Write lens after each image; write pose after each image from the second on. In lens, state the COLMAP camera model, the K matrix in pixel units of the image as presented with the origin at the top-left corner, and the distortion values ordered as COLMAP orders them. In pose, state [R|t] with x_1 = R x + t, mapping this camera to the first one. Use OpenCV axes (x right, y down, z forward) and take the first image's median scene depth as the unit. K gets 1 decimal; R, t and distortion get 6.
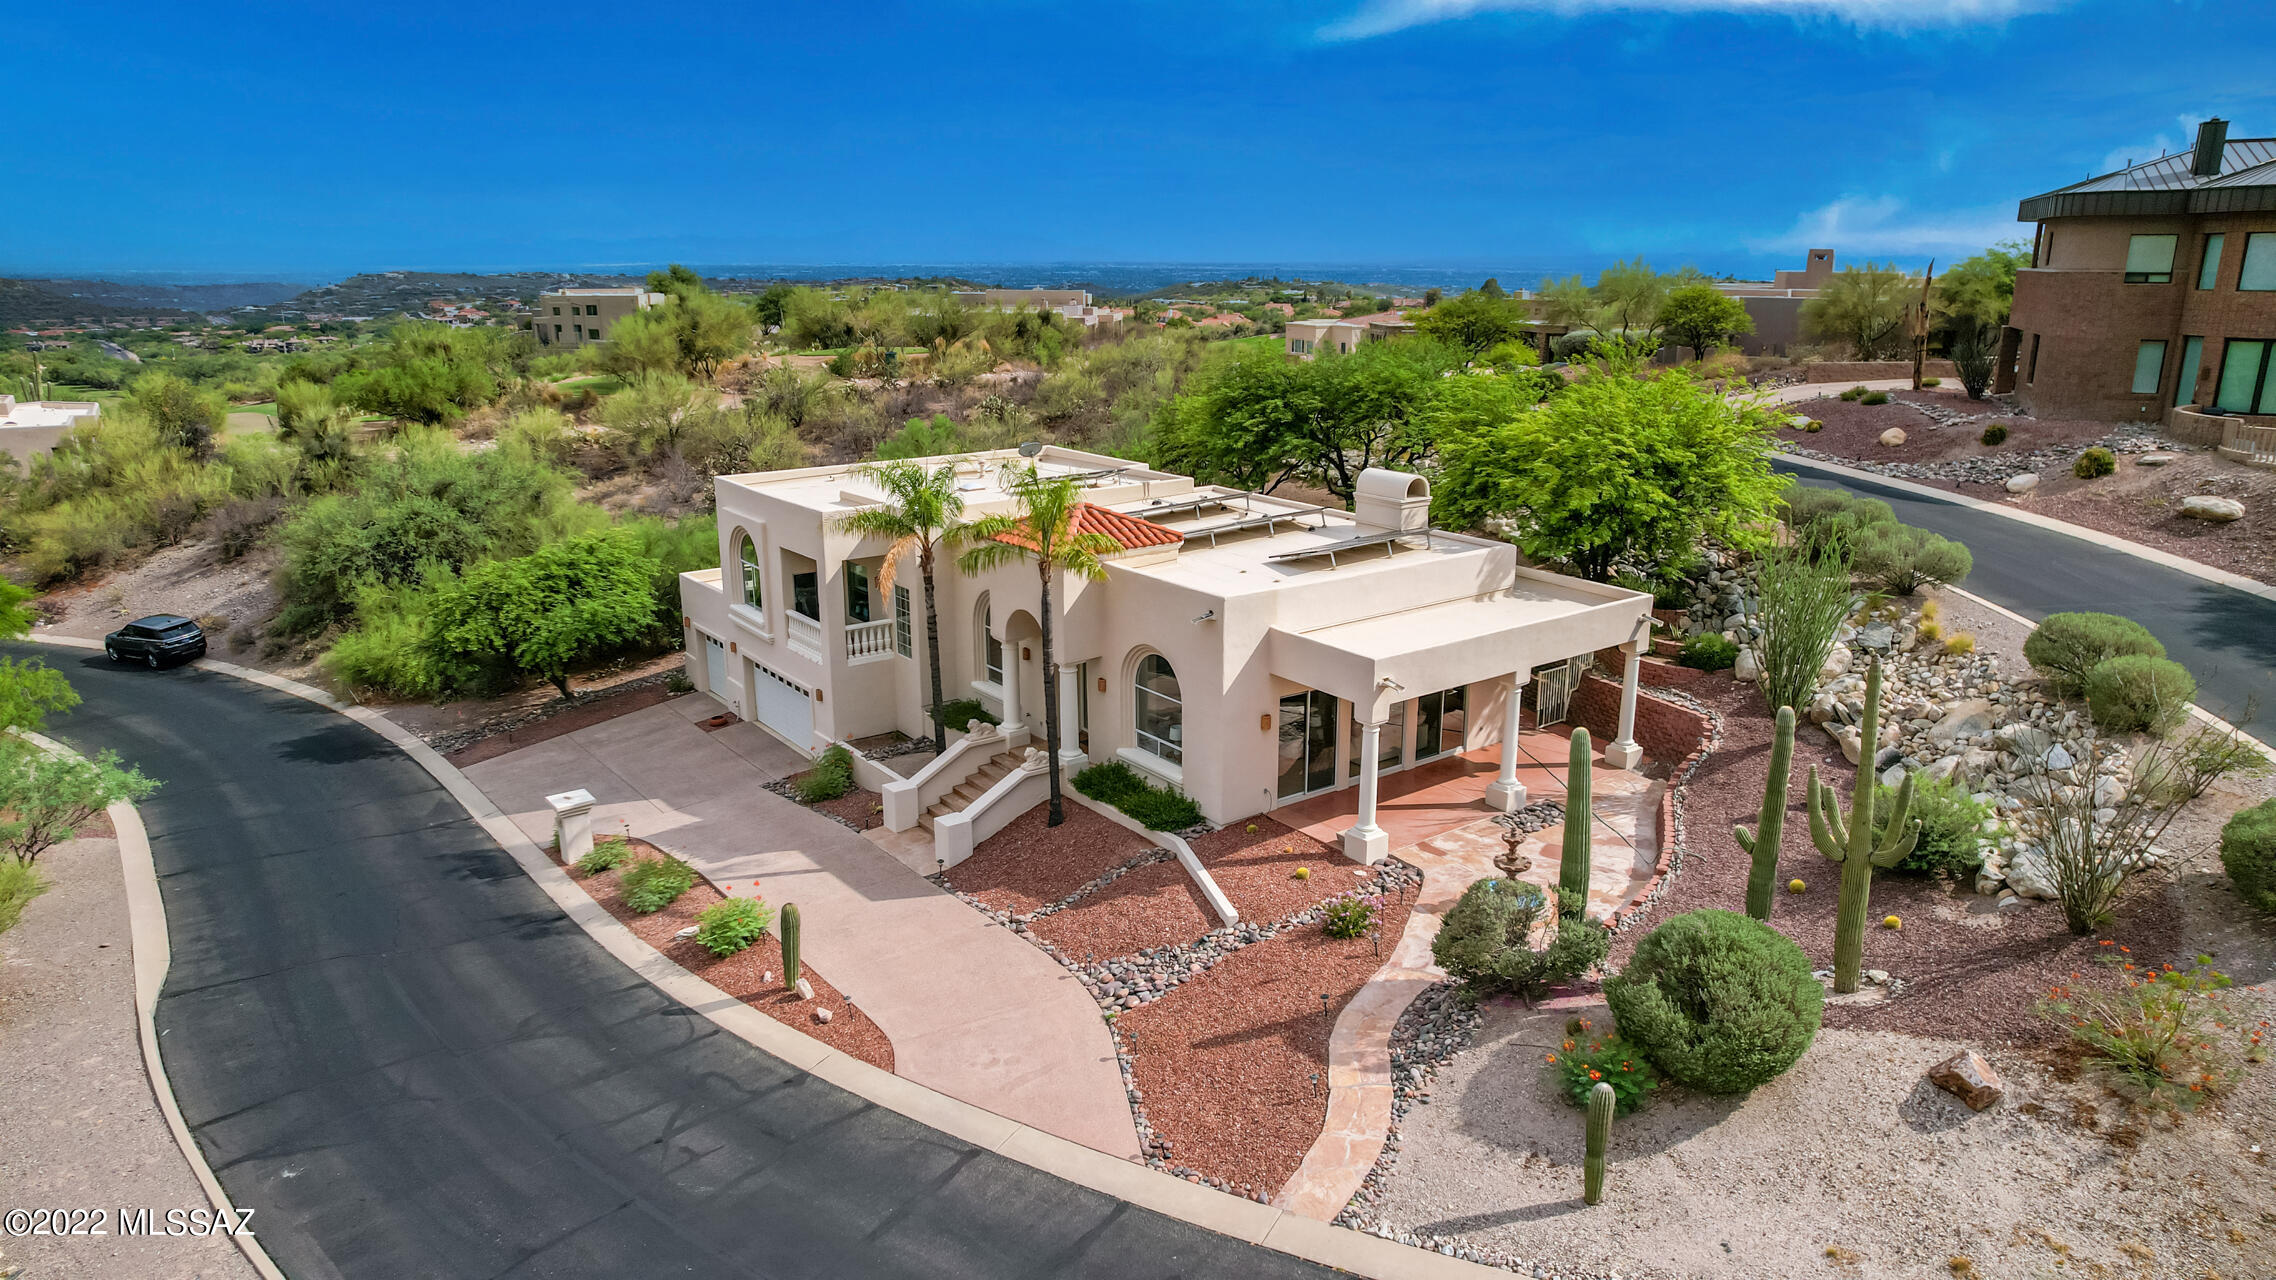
lens RADIAL K [[1458.4, 0, 1152.7], [0, 1458.4, 649.8], [0, 0, 1]] dist [-0.079241, 0.070742]
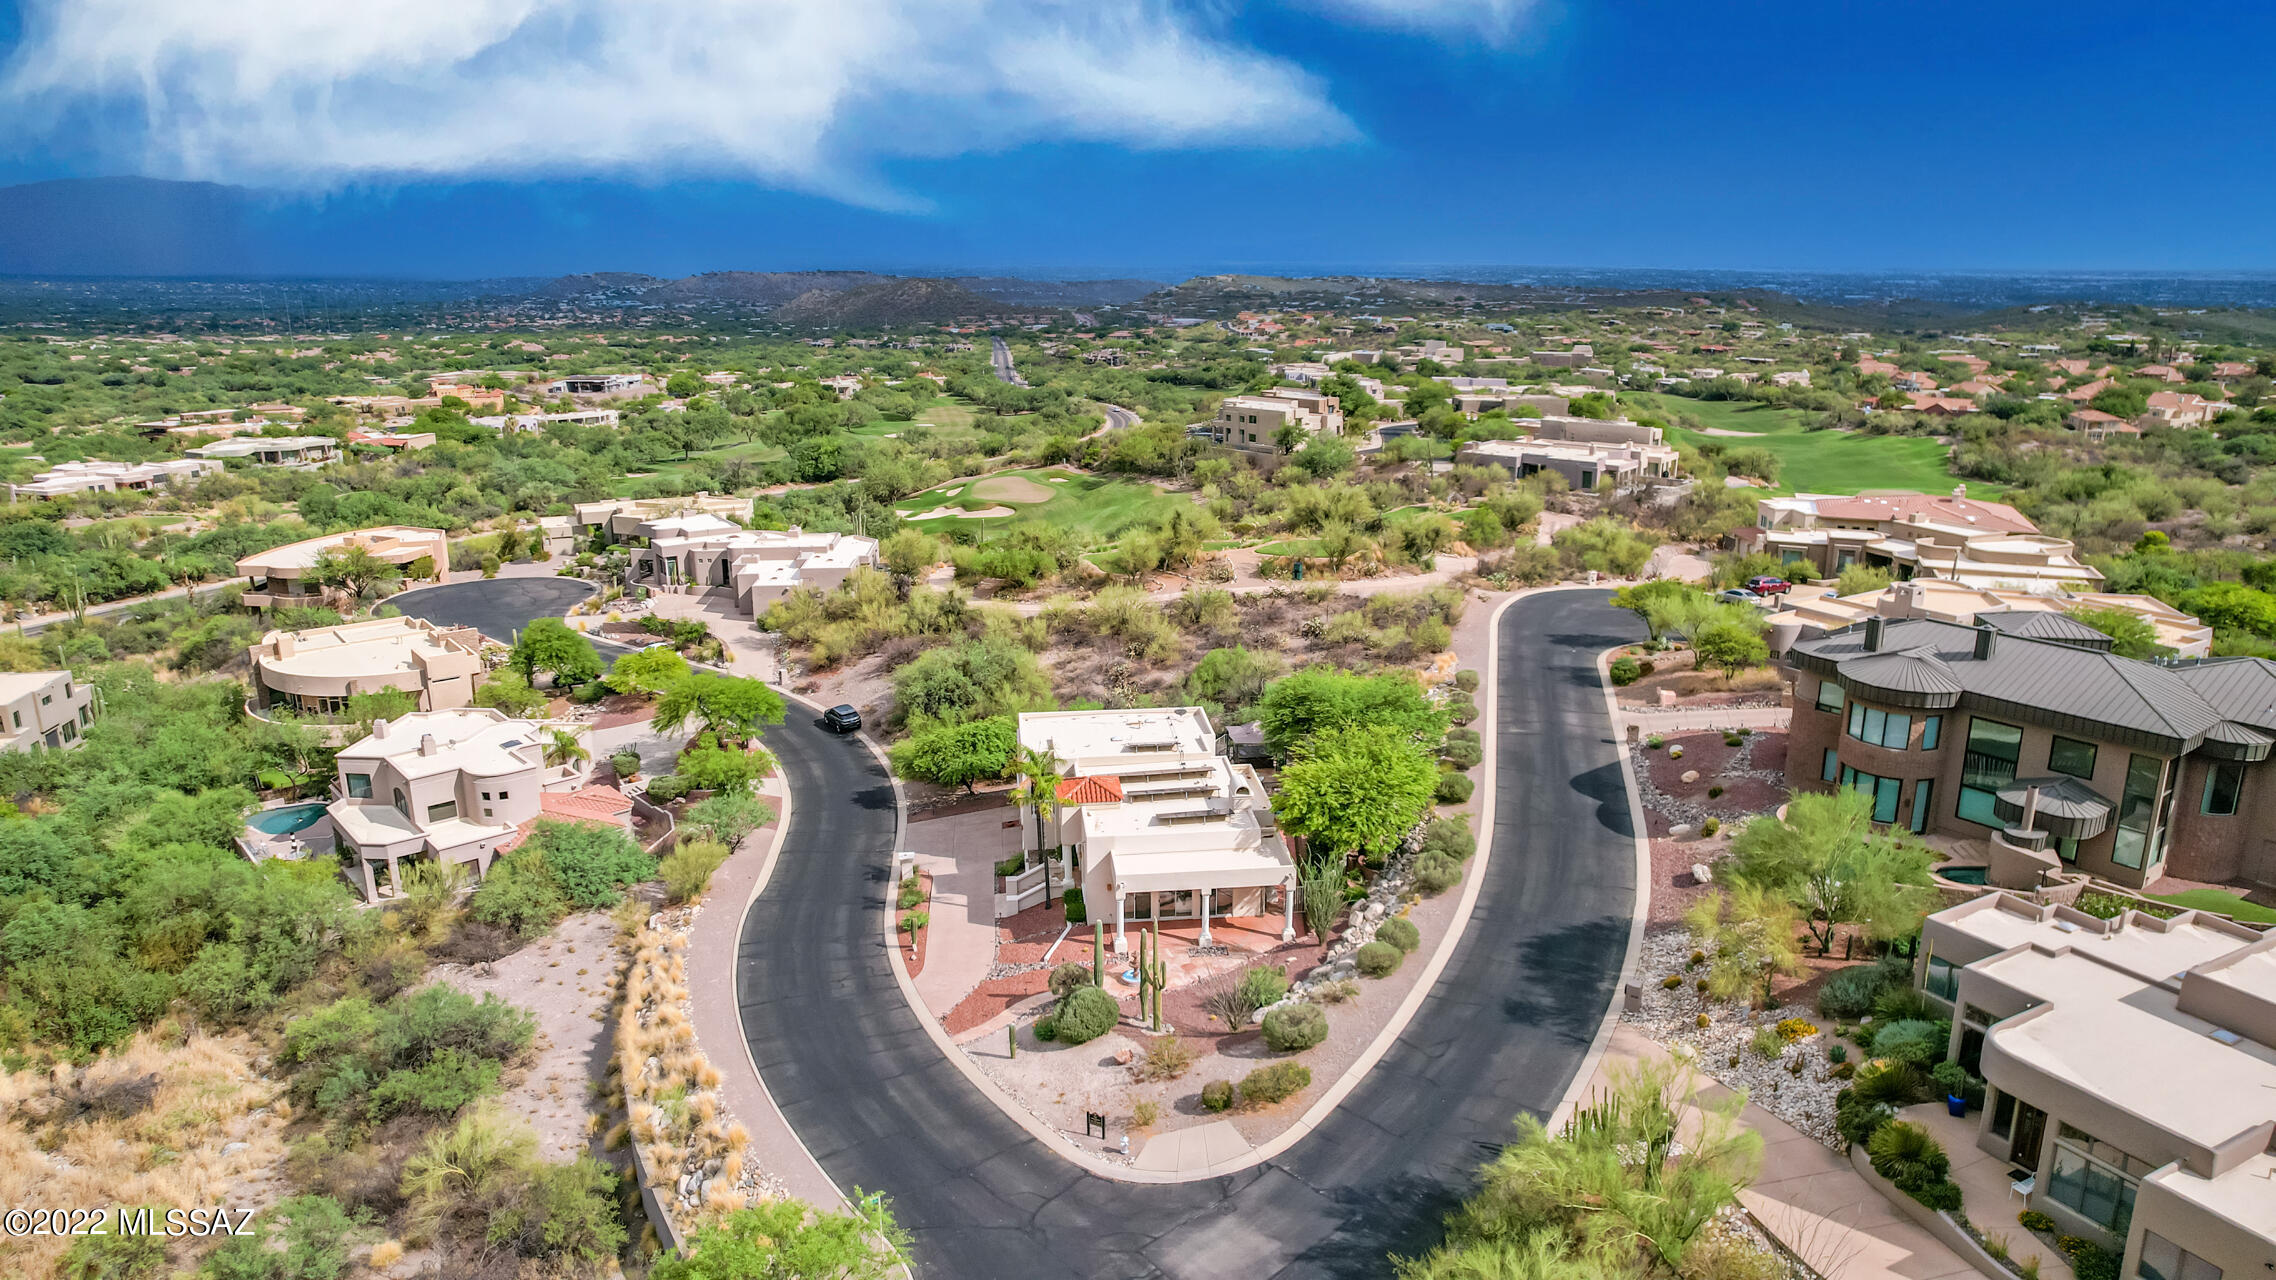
lens RADIAL K [[1458.4, 0, 1149.8], [0, 1458.4, 645.1], [0, 0, 1]] dist [-0.079241, 0.070742]
pose [[0.862137, 0.131454, -0.489326, 1.132503], [-0.132570, 0.990639, 0.032555, -0.392040], [0.489025, 0.036803, 0.871493, -0.989377]]
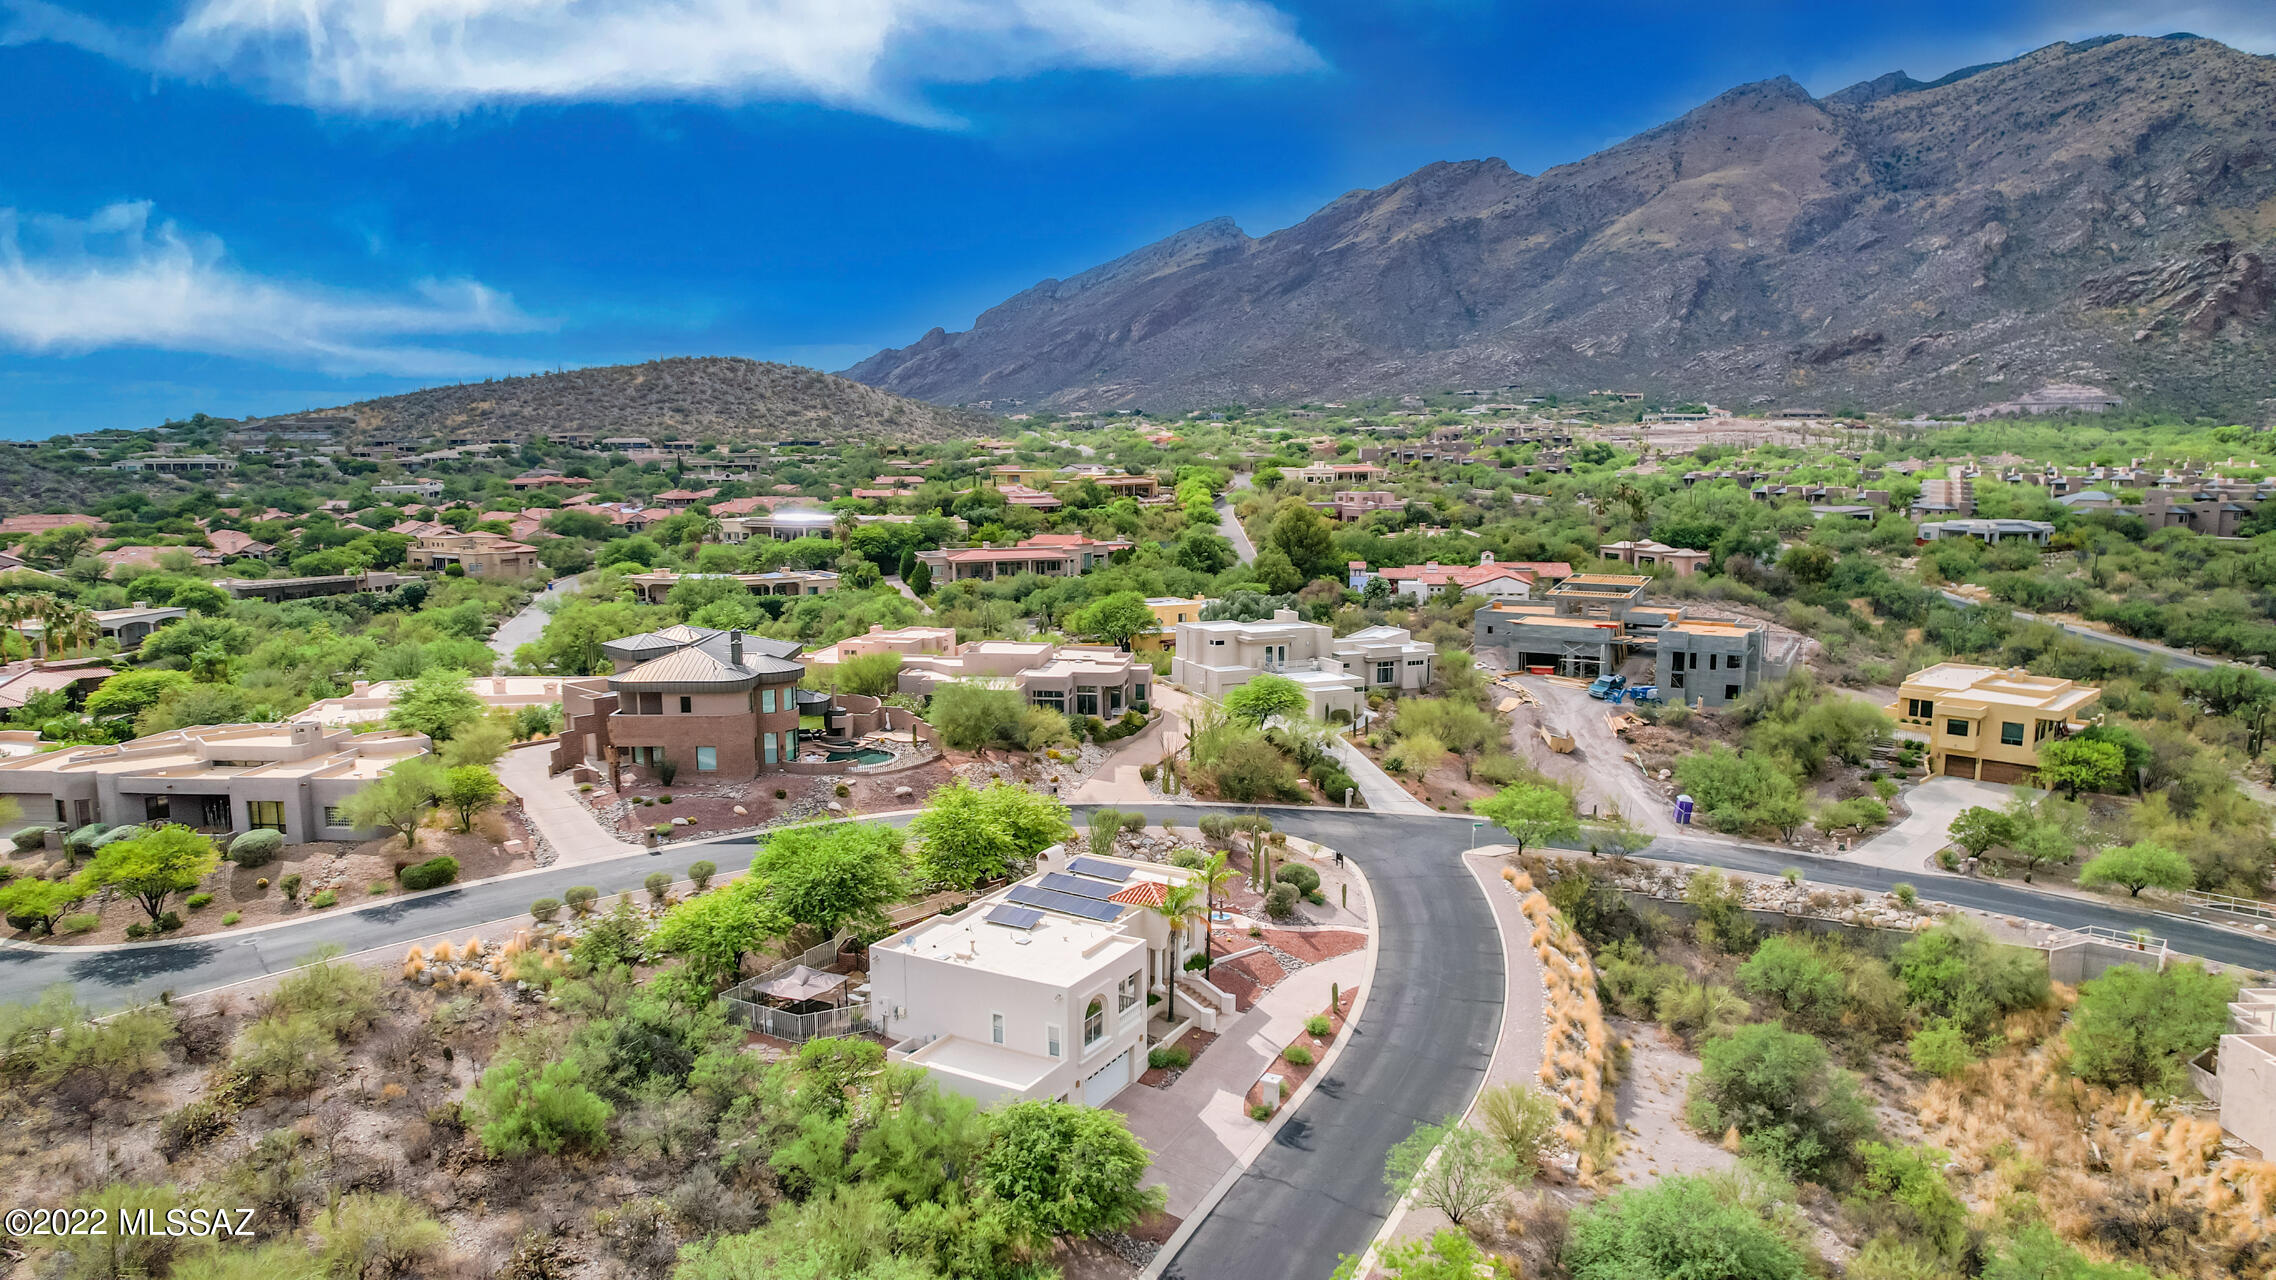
lens RADIAL K [[1458.4, 0, 1137.6], [0, 1458.4, 635.8], [0, 0, 1]] dist [-0.079241, 0.070742]
pose [[-0.408393, -0.117954, 0.905153, -2.138115], [0.245019, 0.941059, 0.233183, -1.034024], [-0.879307, 0.317010, -0.355421, 1.703063]]
